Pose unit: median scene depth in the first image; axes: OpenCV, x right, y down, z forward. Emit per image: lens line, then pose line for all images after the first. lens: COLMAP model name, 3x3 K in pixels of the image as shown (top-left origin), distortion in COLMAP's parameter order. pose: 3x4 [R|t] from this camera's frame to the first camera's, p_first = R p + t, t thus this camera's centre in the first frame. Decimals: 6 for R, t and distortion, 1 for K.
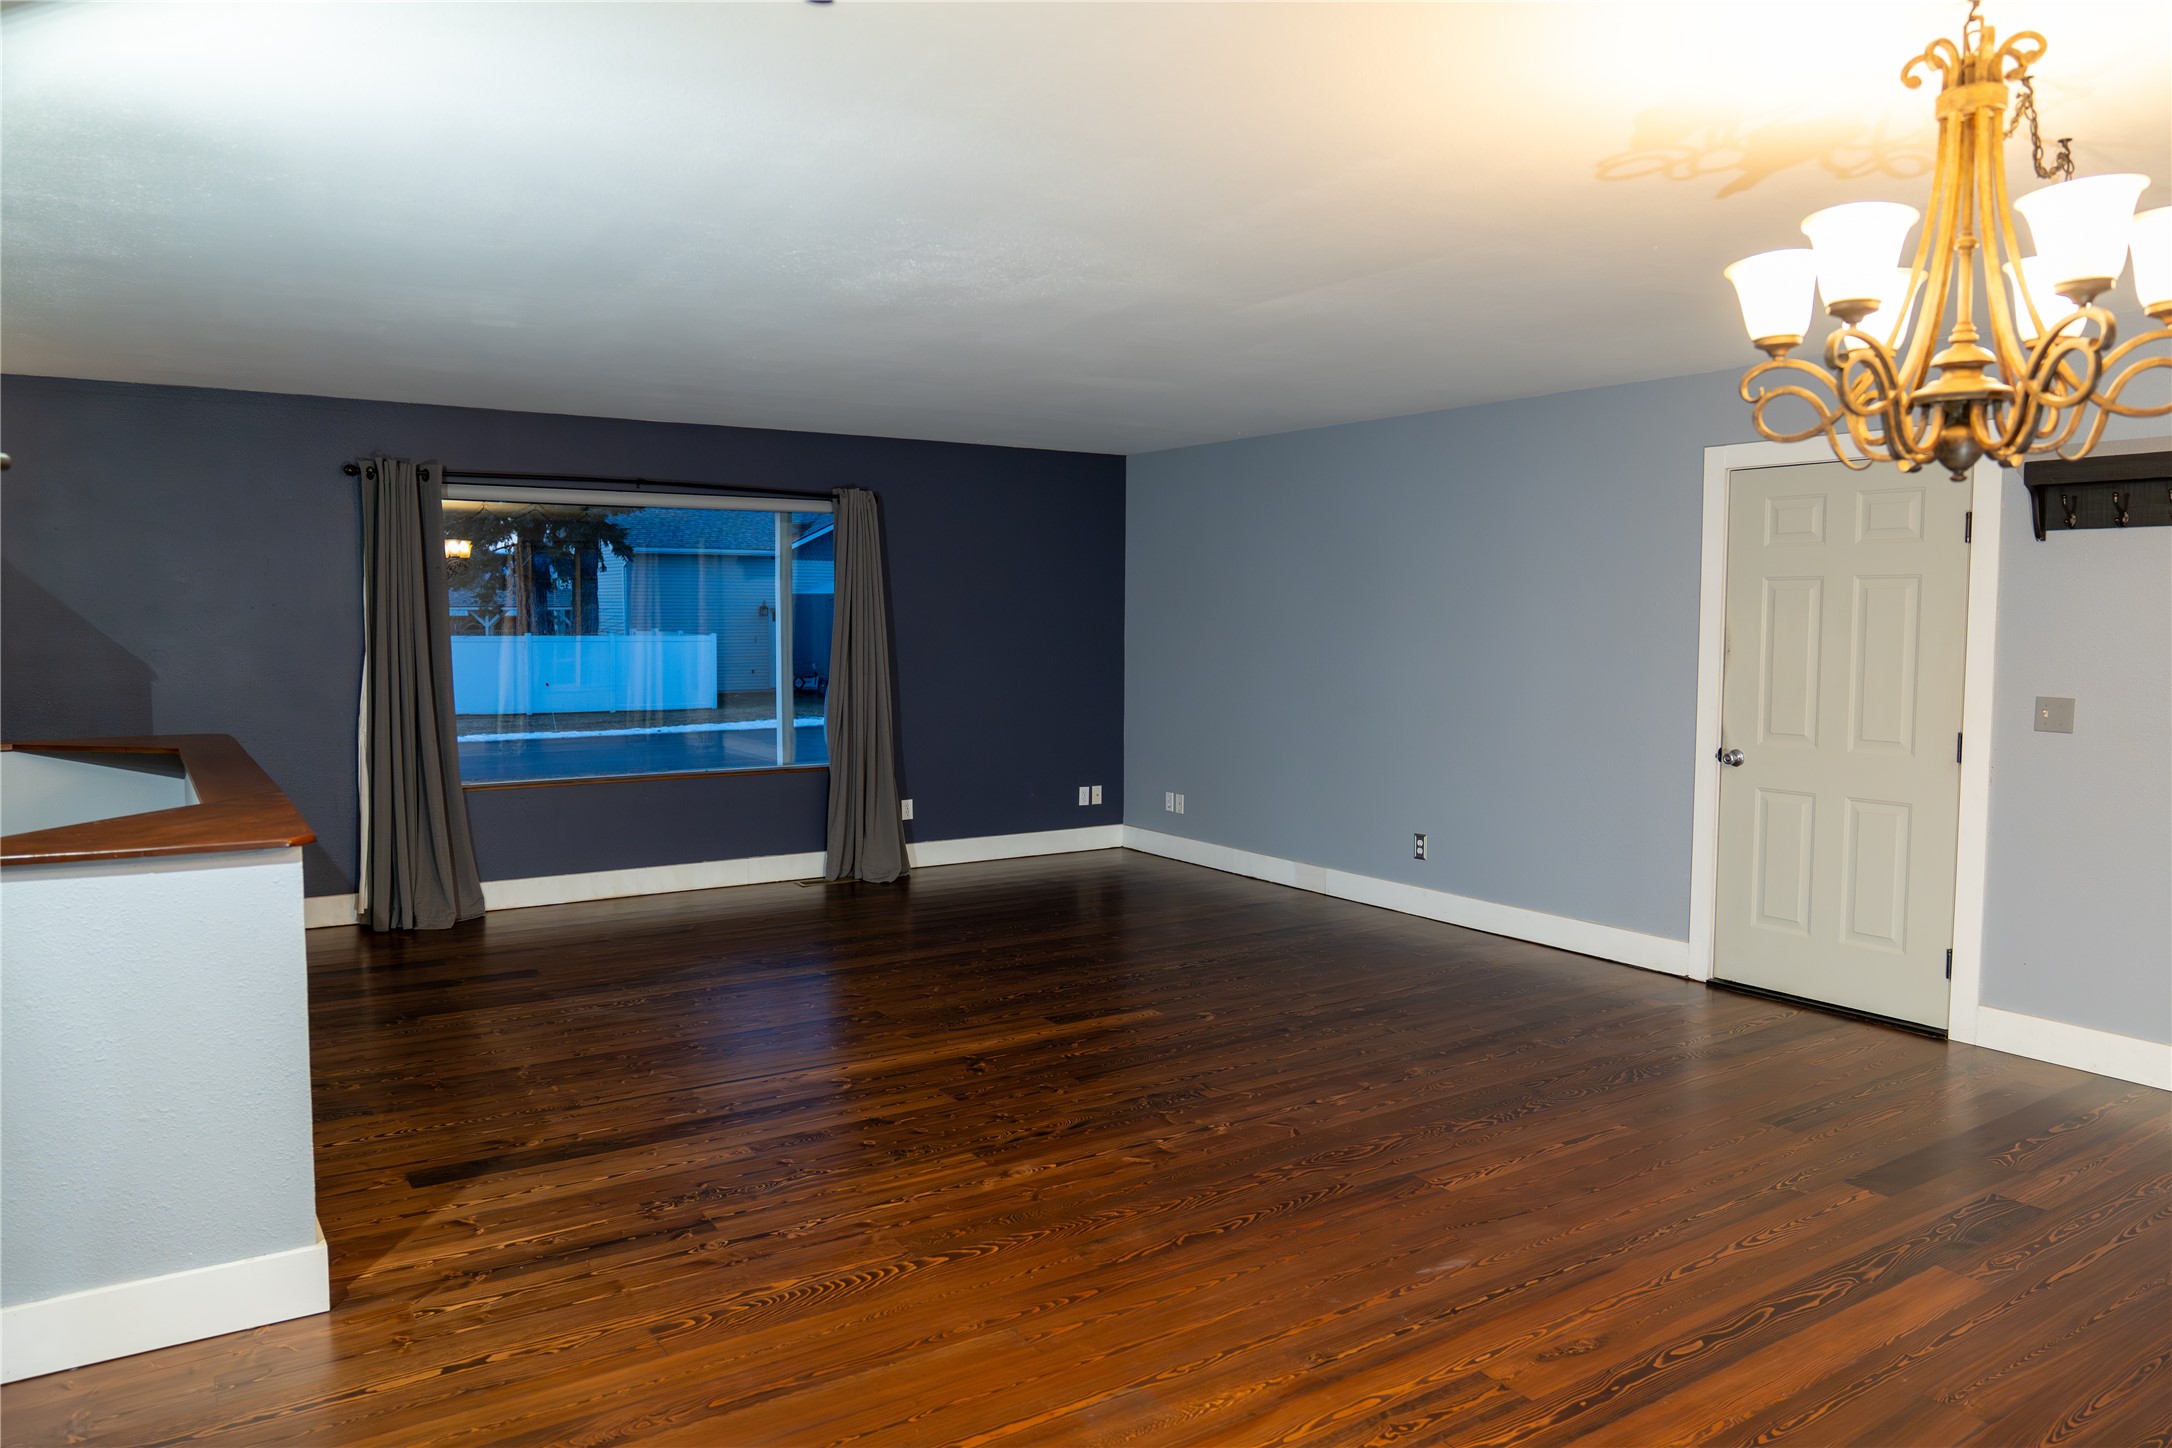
lens RADIAL K [[1471.7, 0, 1077.5], [0, 1471.7, 715.5], [0, 0, 1]] dist [-0.039122, 0.025963]
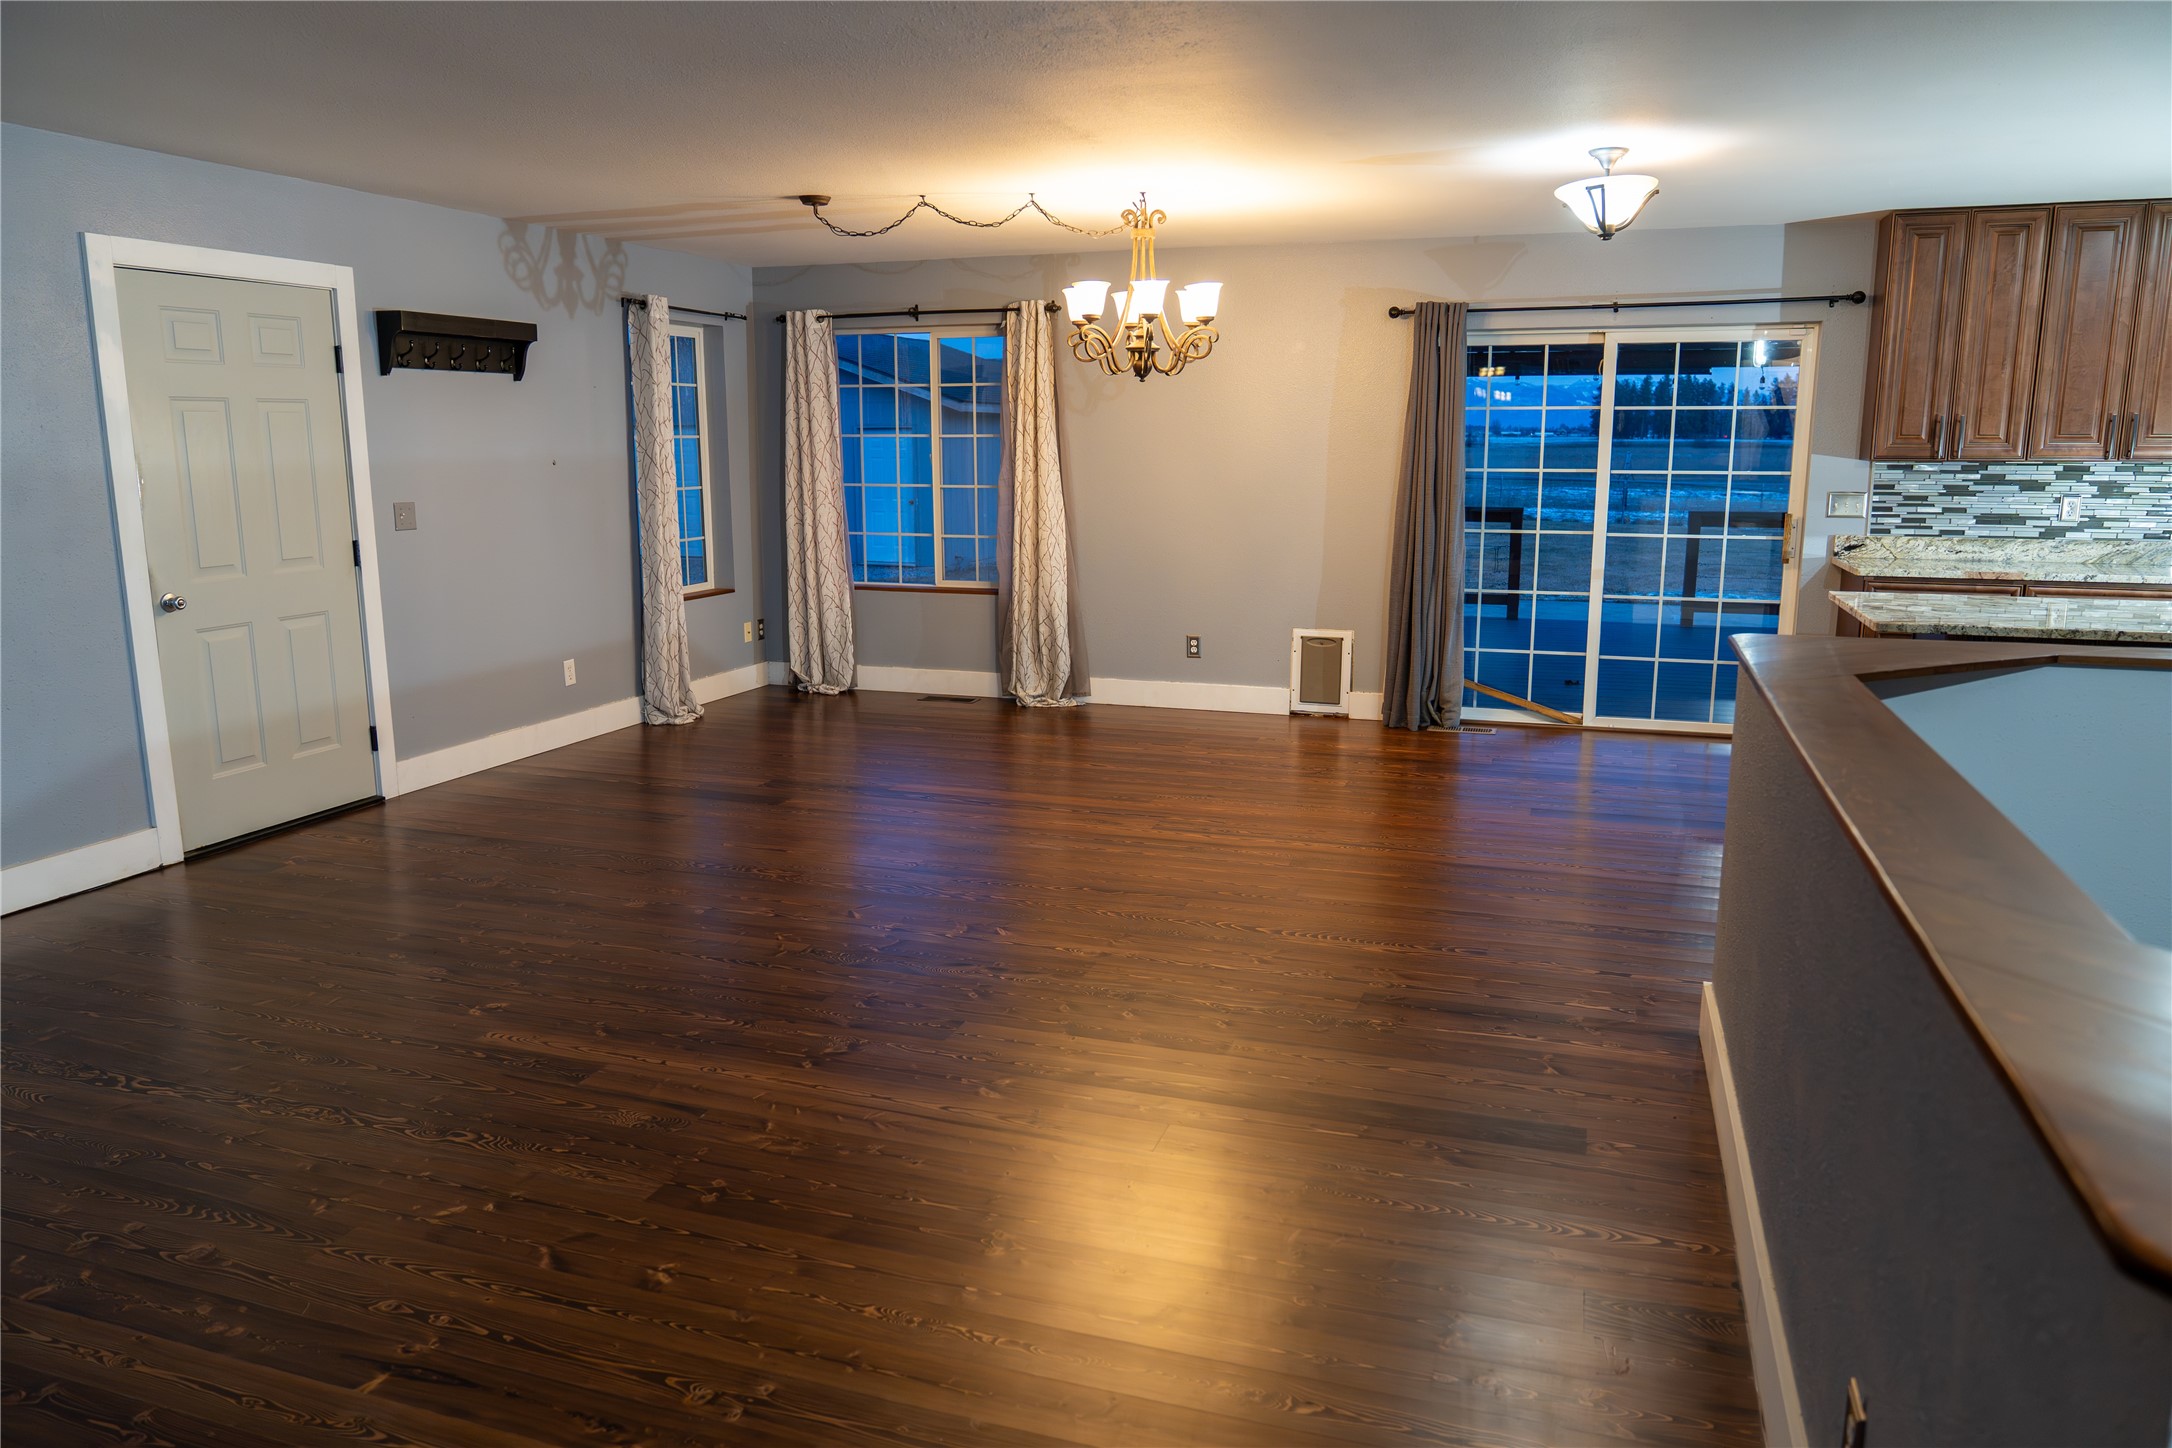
lens RADIAL K [[1471.7, 0, 1077.5], [0, 1471.7, 715.5], [0, 0, 1]] dist [-0.039122, 0.025963]
pose [[-0.605212, -0.152255, 0.781369, -0.774434], [0.055535, 0.971073, 0.232235, -0.104581], [-0.794125, 0.183944, -0.579249, 1.440247]]
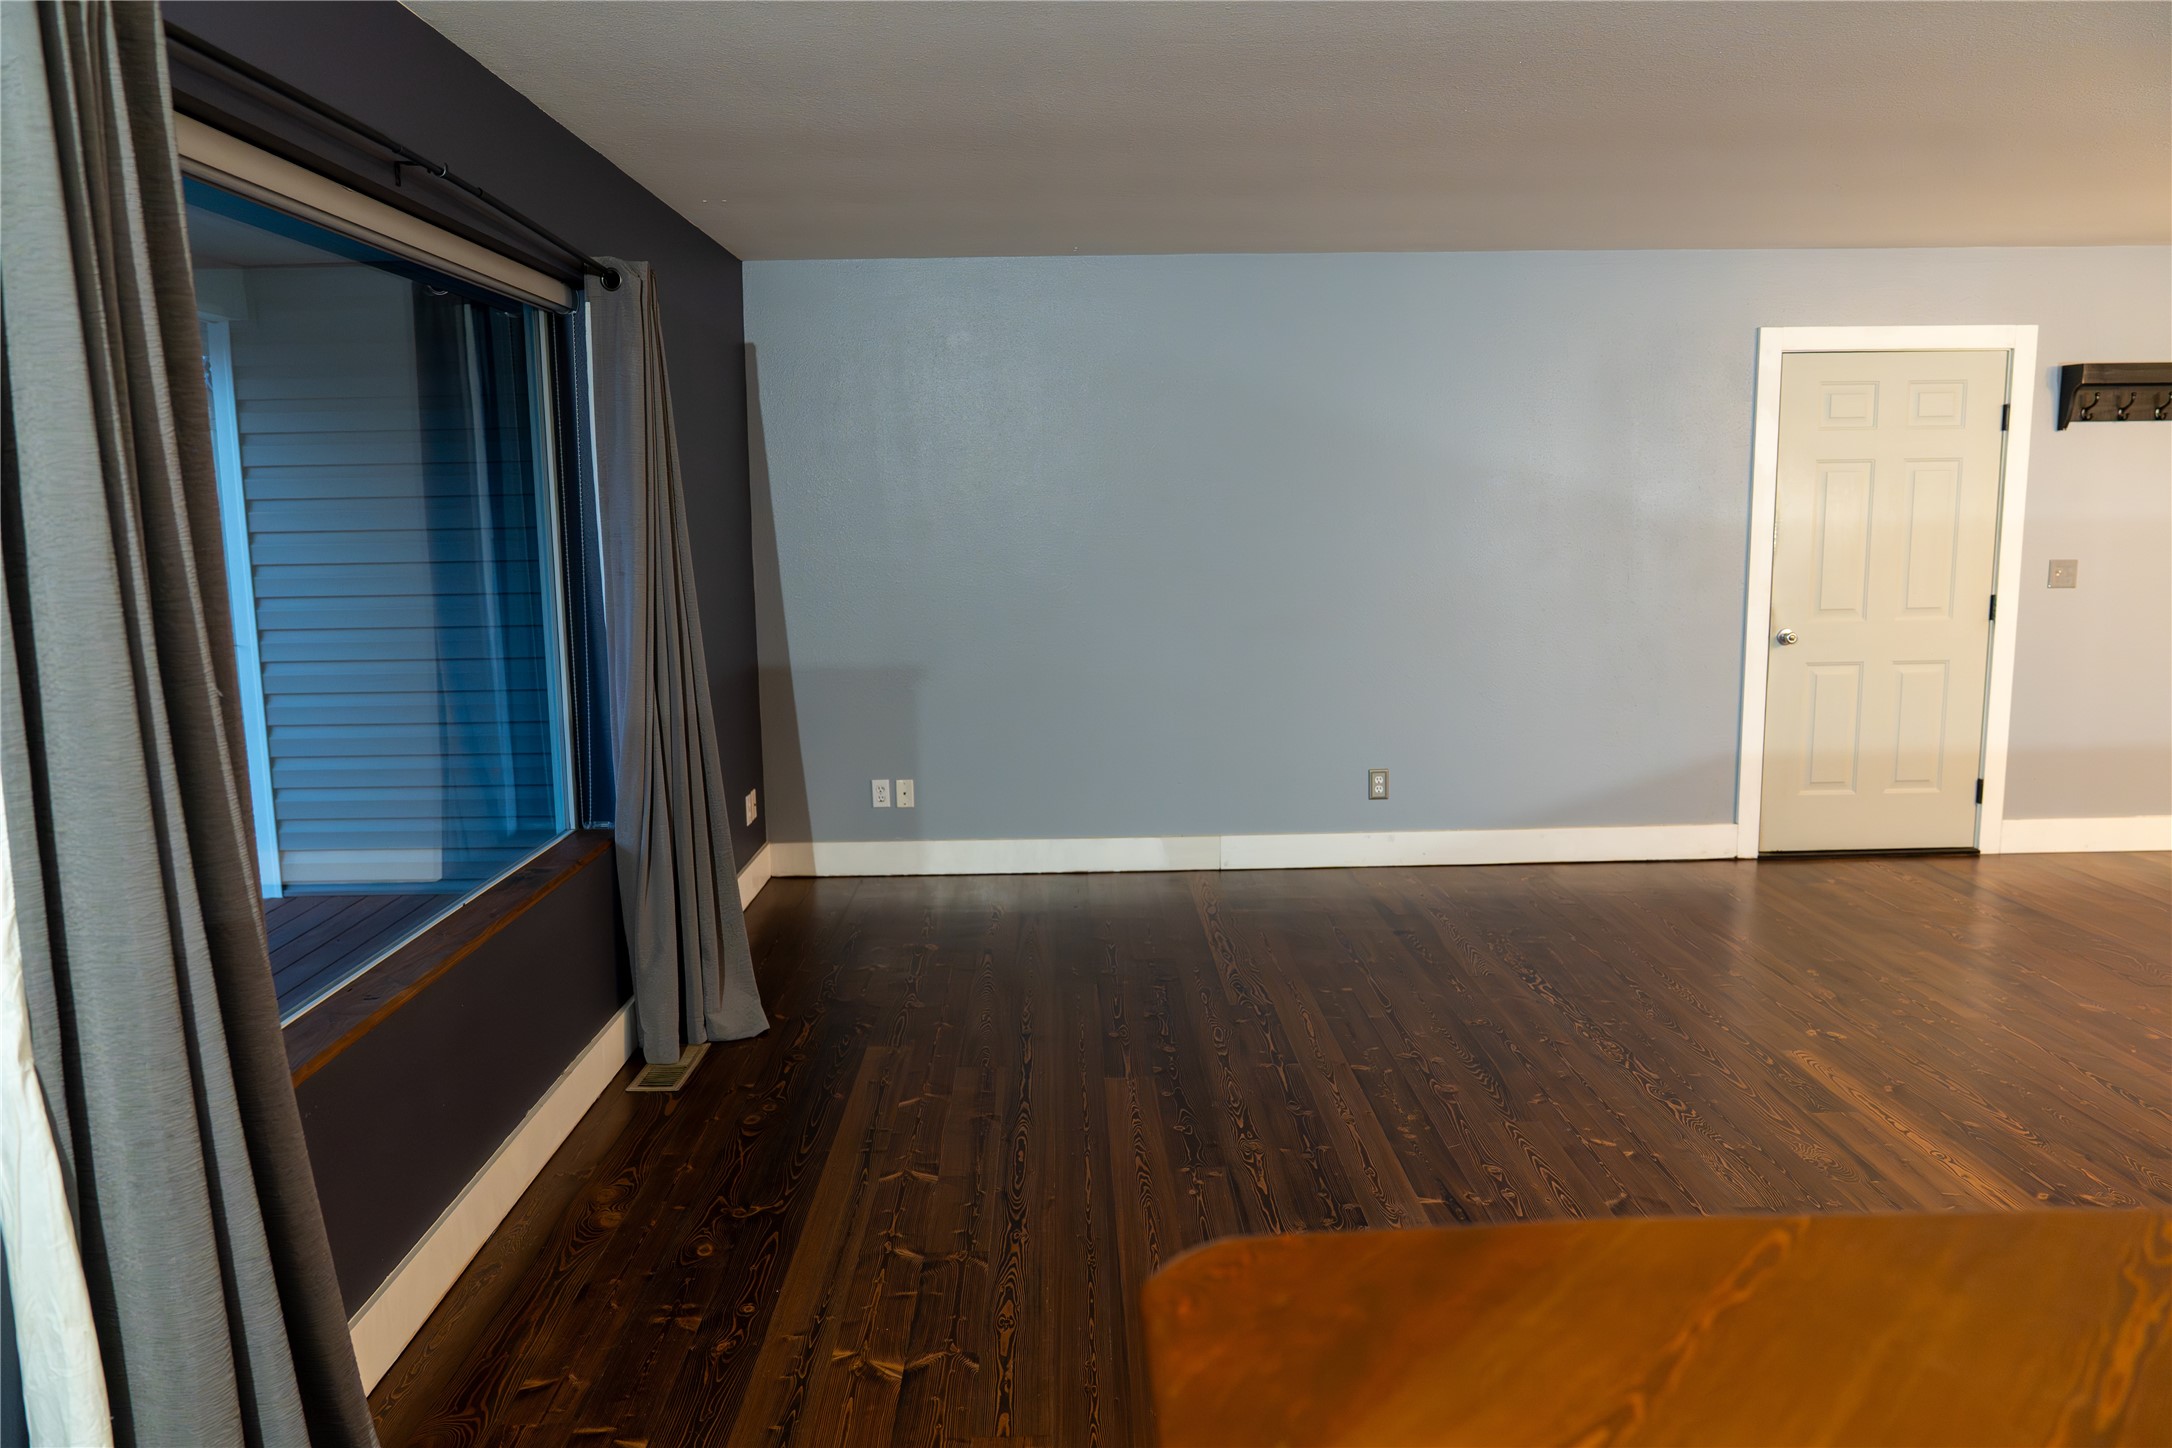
lens RADIAL K [[1471.7, 0, 1077.5], [0, 1471.7, 715.5], [0, 0, 1]] dist [-0.039122, 0.025963]
pose [[0.543733, -0.132179, 0.828784, -0.901213], [0.077088, 0.991211, 0.107509, -0.086160], [-0.835711, 0.005433, 0.549143, 1.129688]]
